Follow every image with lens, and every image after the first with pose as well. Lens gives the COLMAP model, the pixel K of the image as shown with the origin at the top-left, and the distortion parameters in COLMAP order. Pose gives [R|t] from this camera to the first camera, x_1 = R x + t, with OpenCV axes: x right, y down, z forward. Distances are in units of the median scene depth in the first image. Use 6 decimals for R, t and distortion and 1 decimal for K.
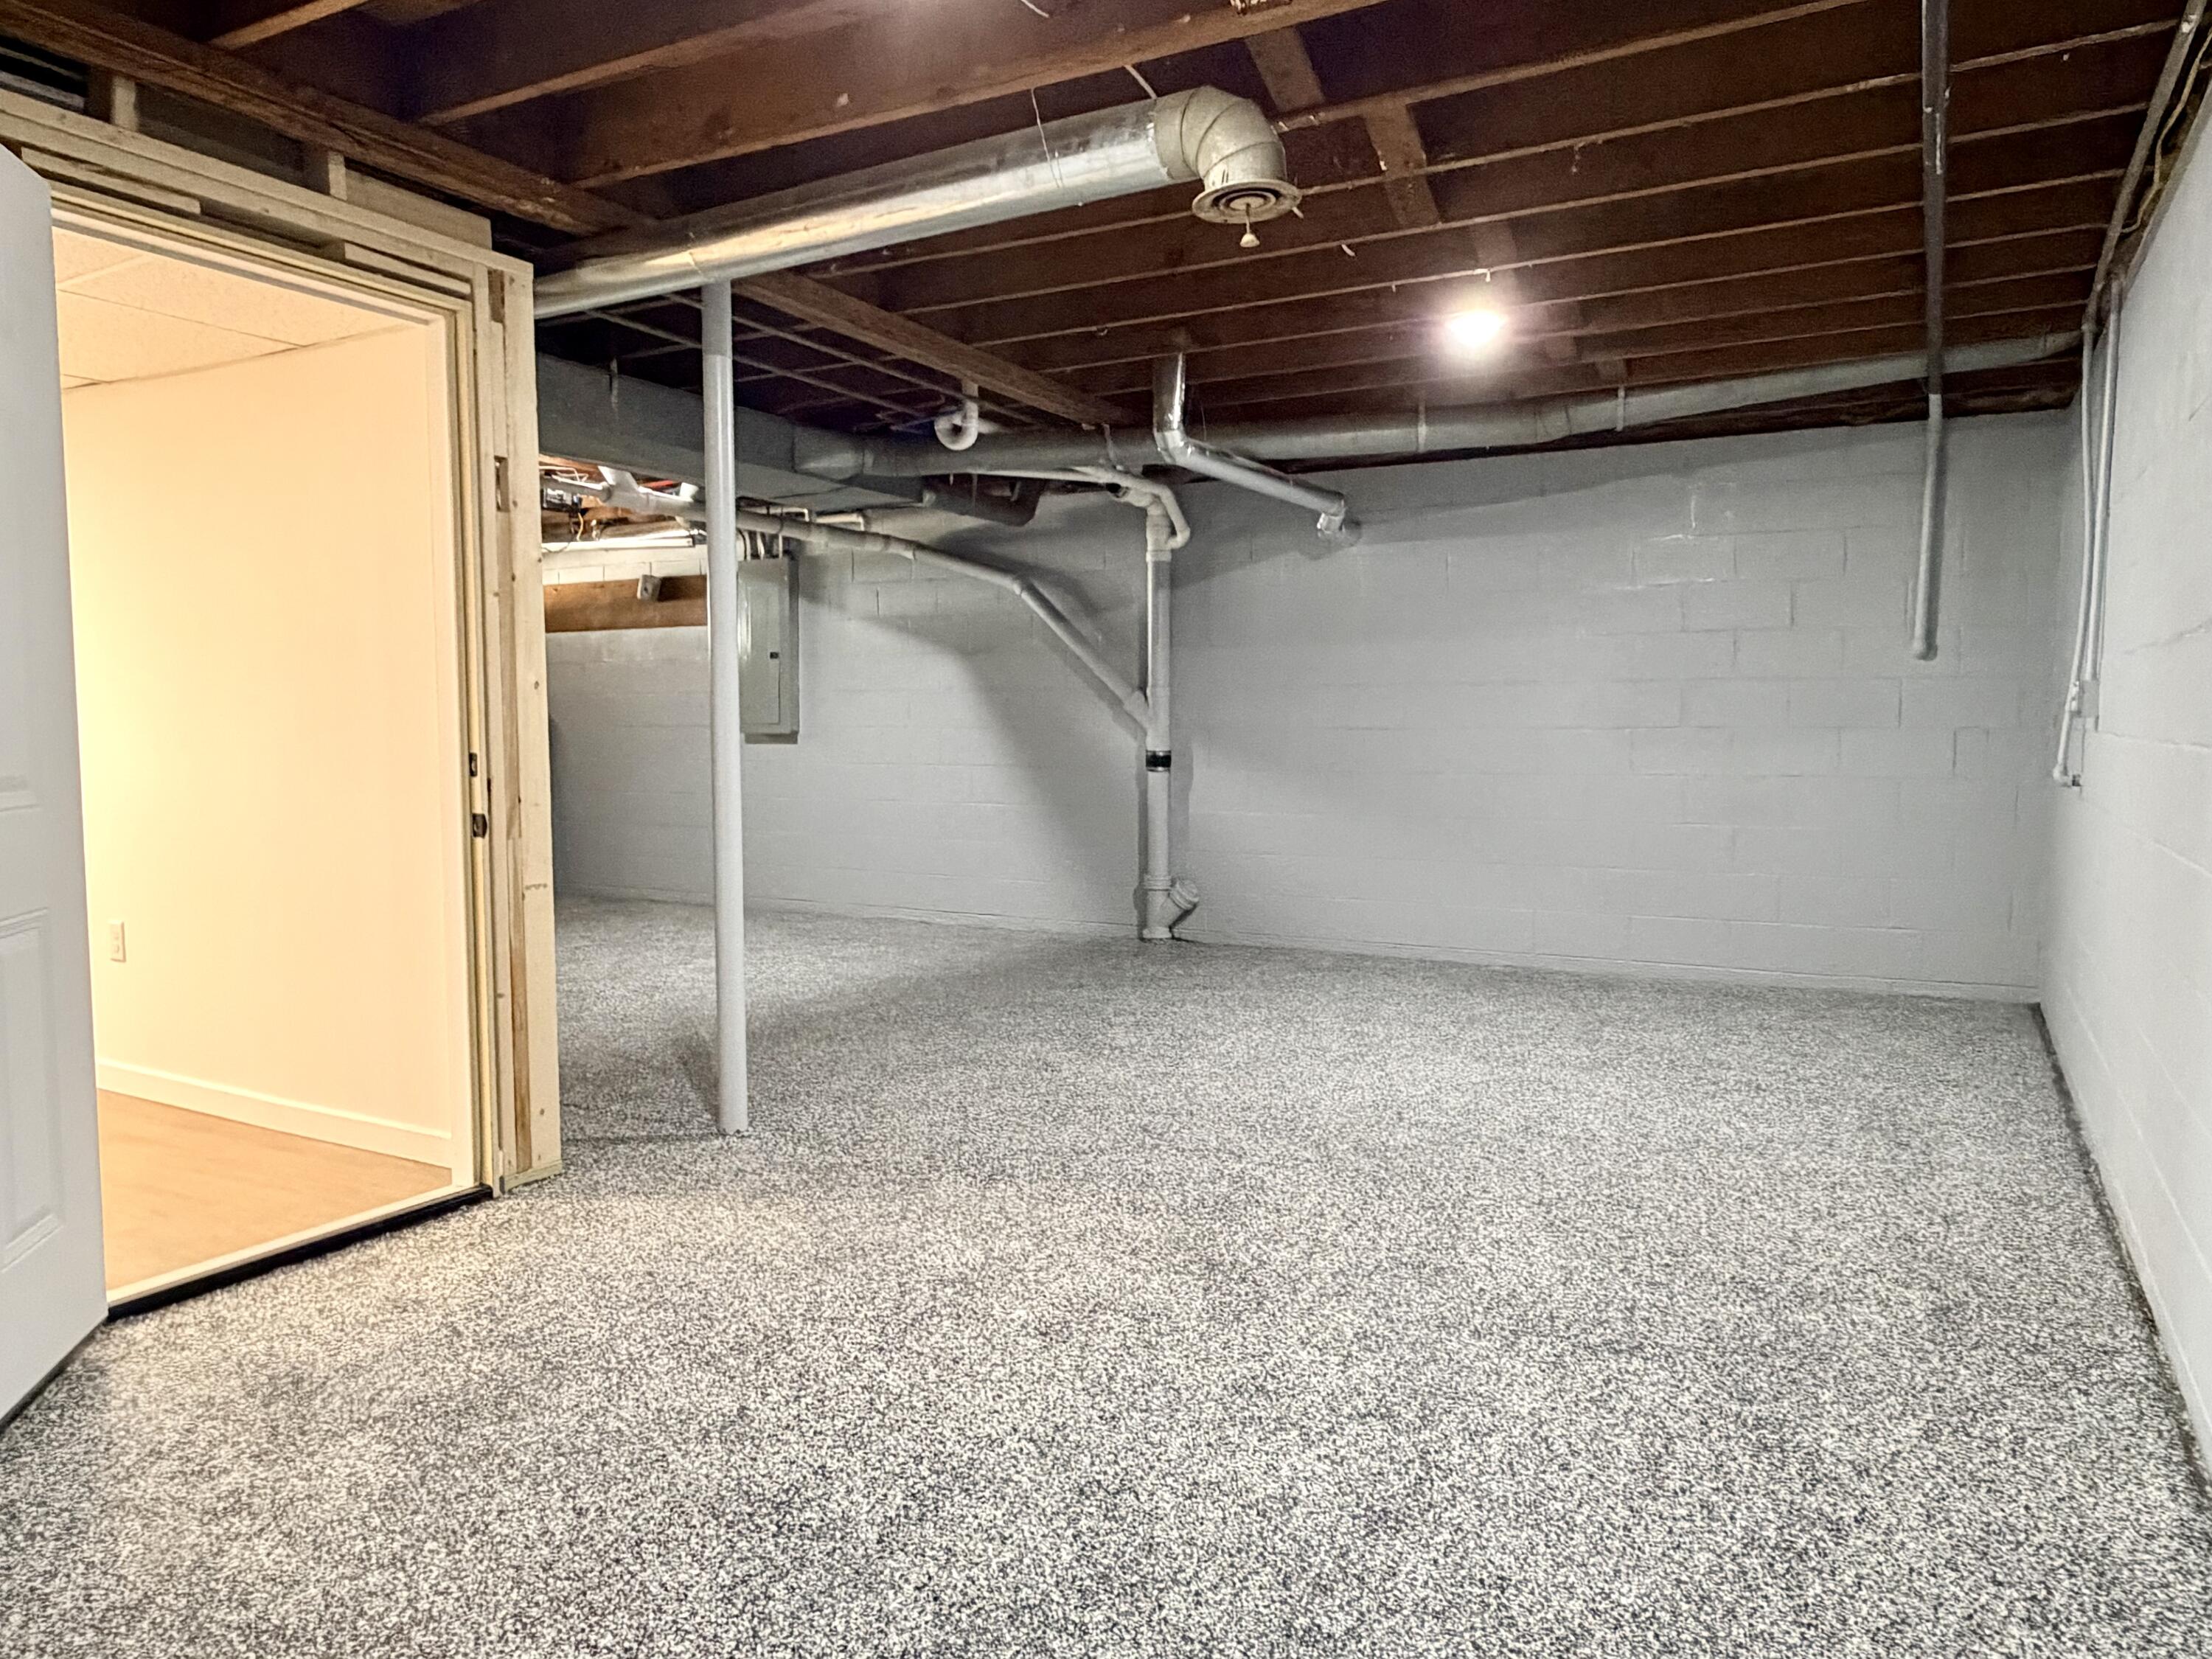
lens RADIAL K [[1475.2, 0, 1106.5], [0, 1475.2, 836.5], [0, 0, 1]] dist [0.000153, 0.003988]
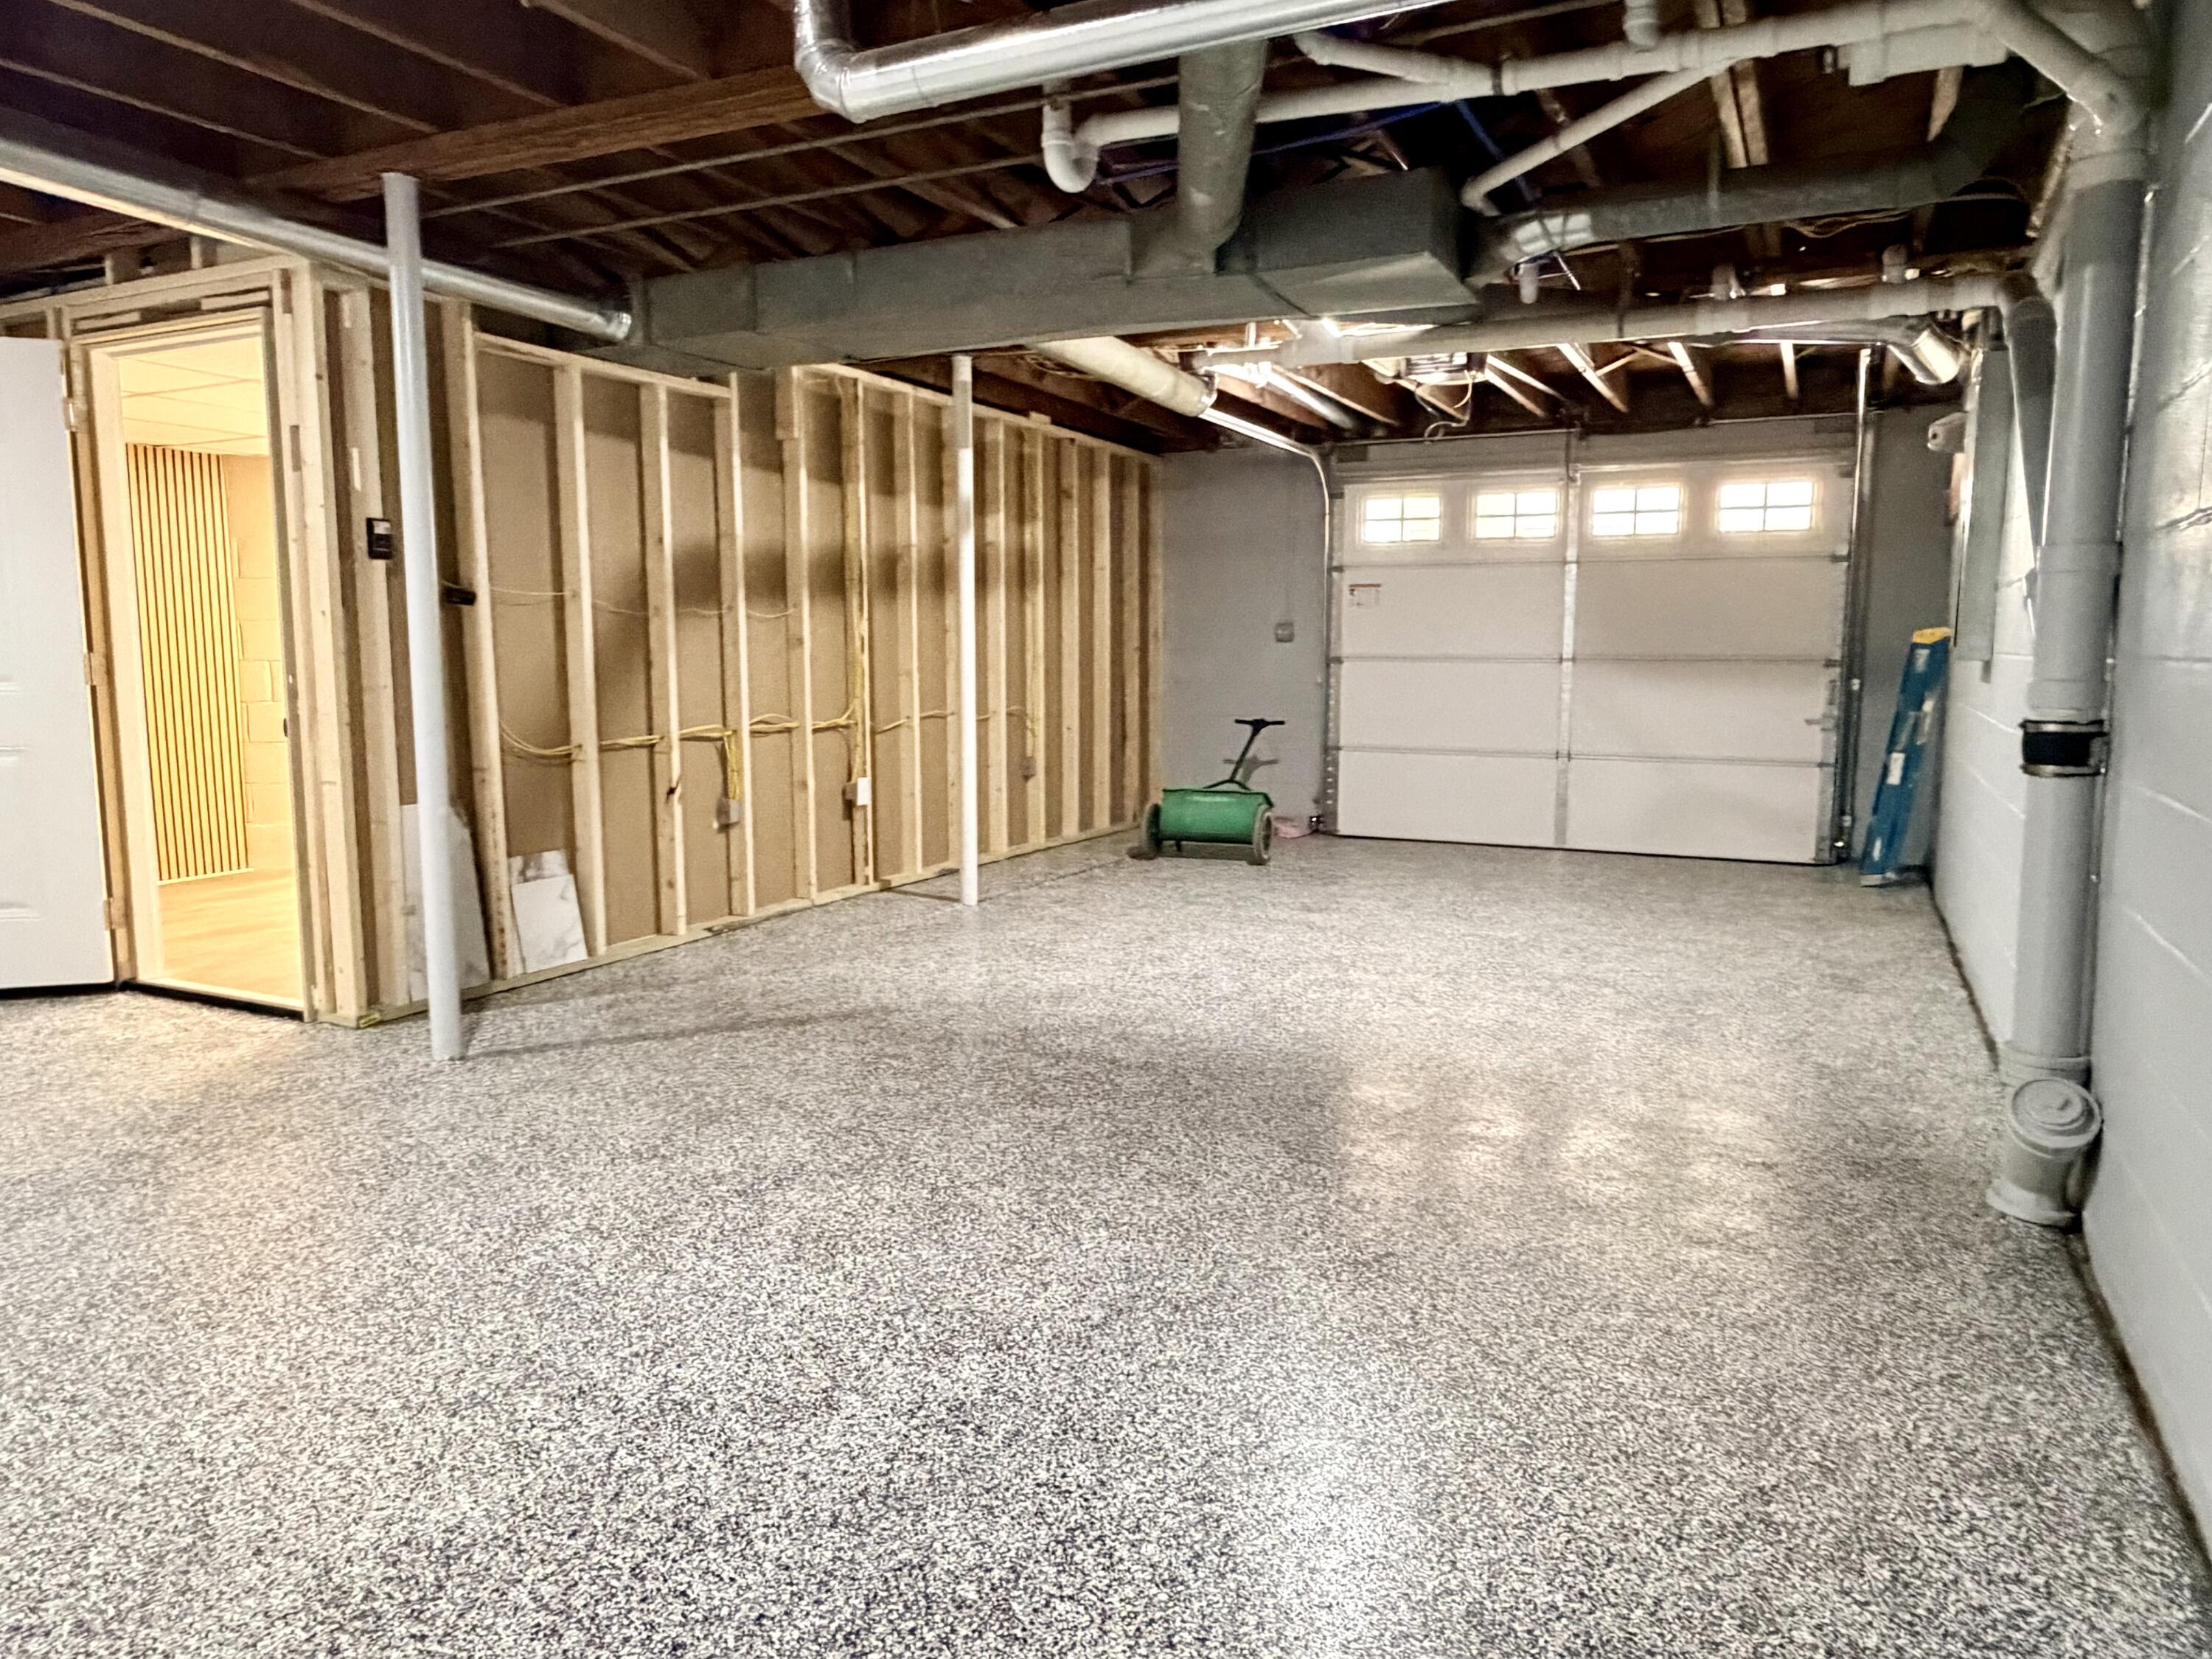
lens RADIAL K [[1475.2, 0, 1106.5], [0, 1475.2, 836.5], [0, 0, 1]] dist [0.000153, 0.003988]
pose [[0.049959, 0.120319, -0.991477, 0.864832], [-0.071494, 0.990601, 0.116611, -0.113312], [0.996189, 0.065059, 0.058091, 1.622566]]
